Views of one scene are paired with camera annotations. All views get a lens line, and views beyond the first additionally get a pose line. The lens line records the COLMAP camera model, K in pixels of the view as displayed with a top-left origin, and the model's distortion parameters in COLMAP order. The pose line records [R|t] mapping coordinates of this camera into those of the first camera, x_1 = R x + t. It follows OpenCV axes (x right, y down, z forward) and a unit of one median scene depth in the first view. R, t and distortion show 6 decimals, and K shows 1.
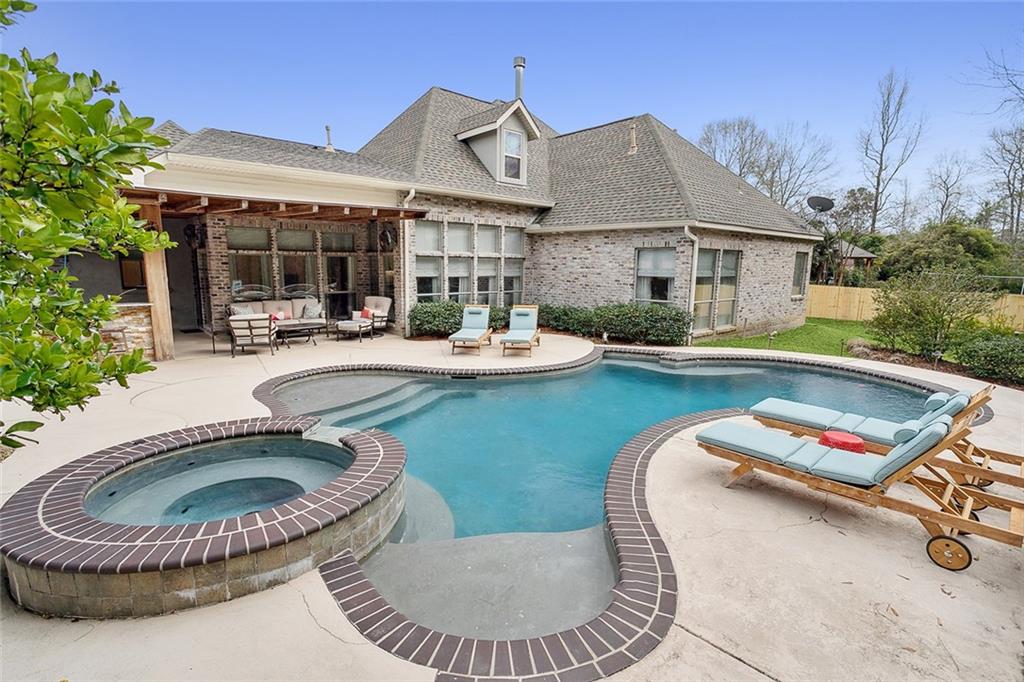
lens RADIAL K [[488.3, 0, 516.4], [0, 488.3, 342.5], [0, 0, 1]] dist [-0.001555, 0.002157]
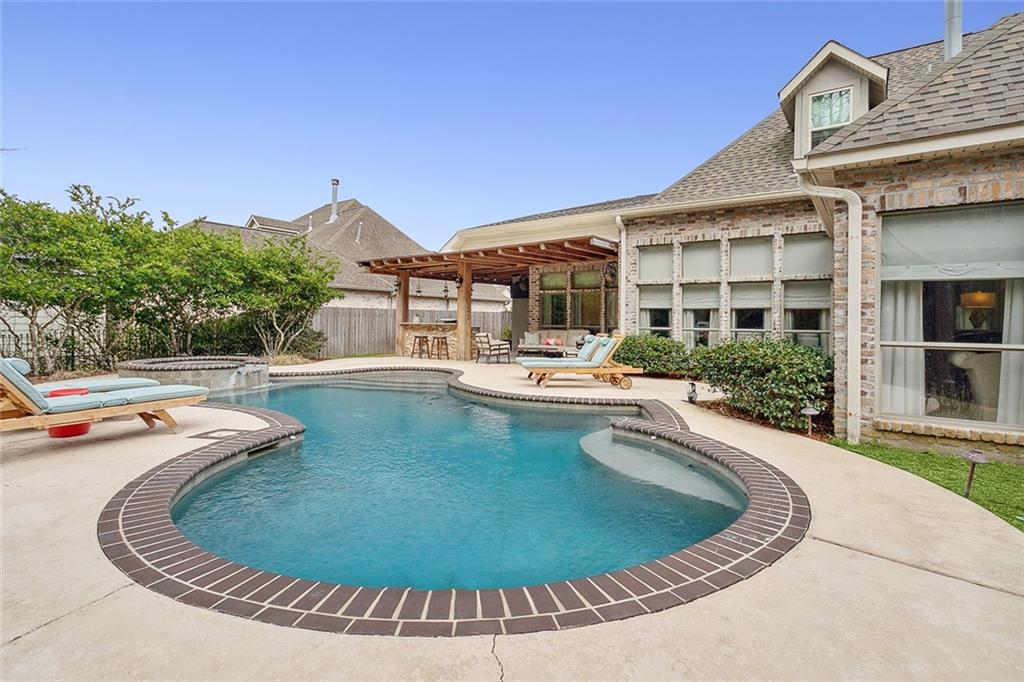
lens RADIAL K [[511.5, 0, 494.3], [0, 511.5, 321.0], [0, 0, 1]] dist [0.004290, 0.001928]
pose [[0.201274, -0.008935, -0.979494, 0.673083], [-0.166838, 0.985034, -0.043269, -0.025236], [0.965222, 0.172126, 0.196771, 0.561012]]
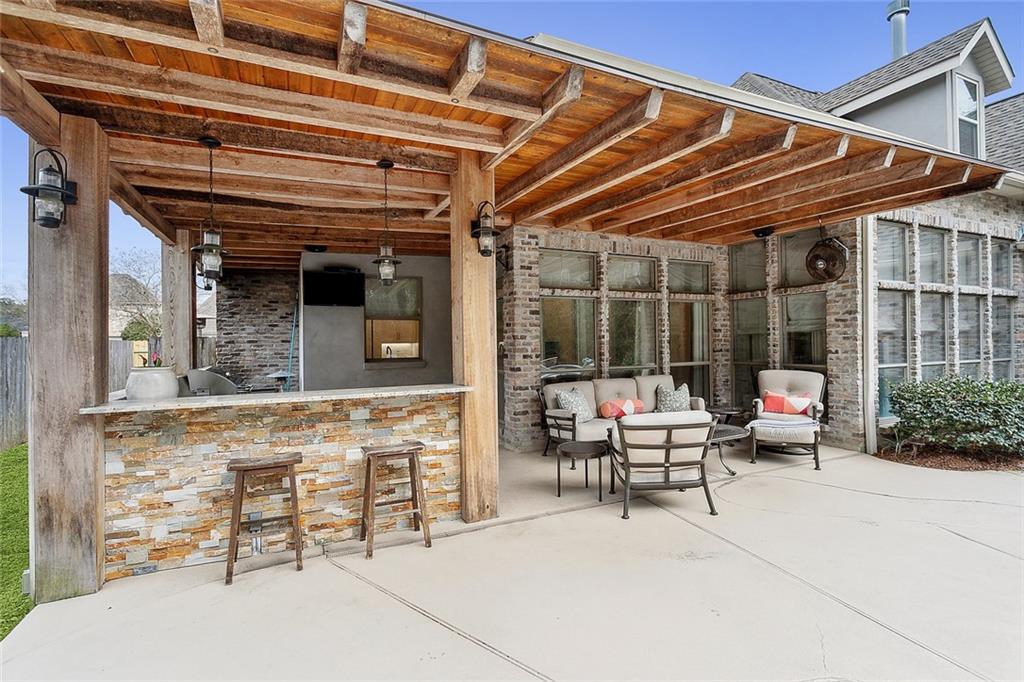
lens RADIAL K [[488.3, 0, 511.1], [0, 488.3, 338.4], [0, 0, 1]] dist [-0.001555, 0.002157]
pose [[0.957816, -0.027019, -0.286110, -0.419001], [-0.021235, 0.986195, -0.164223, -0.037020], [0.286598, 0.163371, 0.944019, 0.425419]]
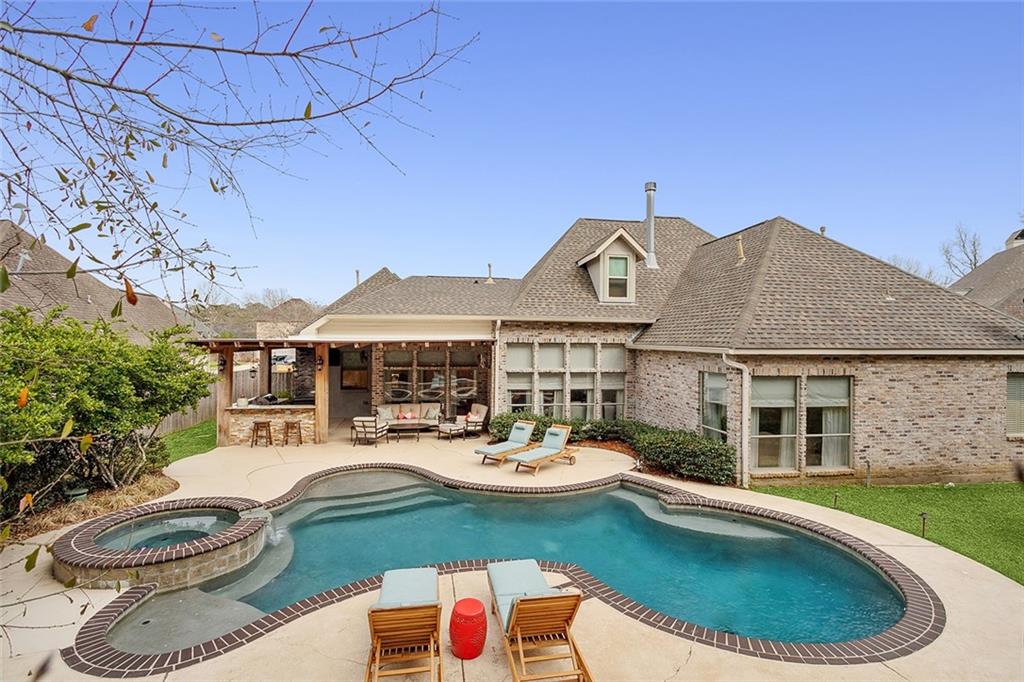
lens RADIAL K [[488.3, 0, 509.0], [0, 488.3, 344.5], [0, 0, 1]] dist [-0.001555, 0.002157]
pose [[0.833446, -0.002731, -0.552594, 0.452257], [-0.086258, 0.987087, -0.134977, -0.084175], [0.545827, 0.160162, 0.822448, 0.015248]]
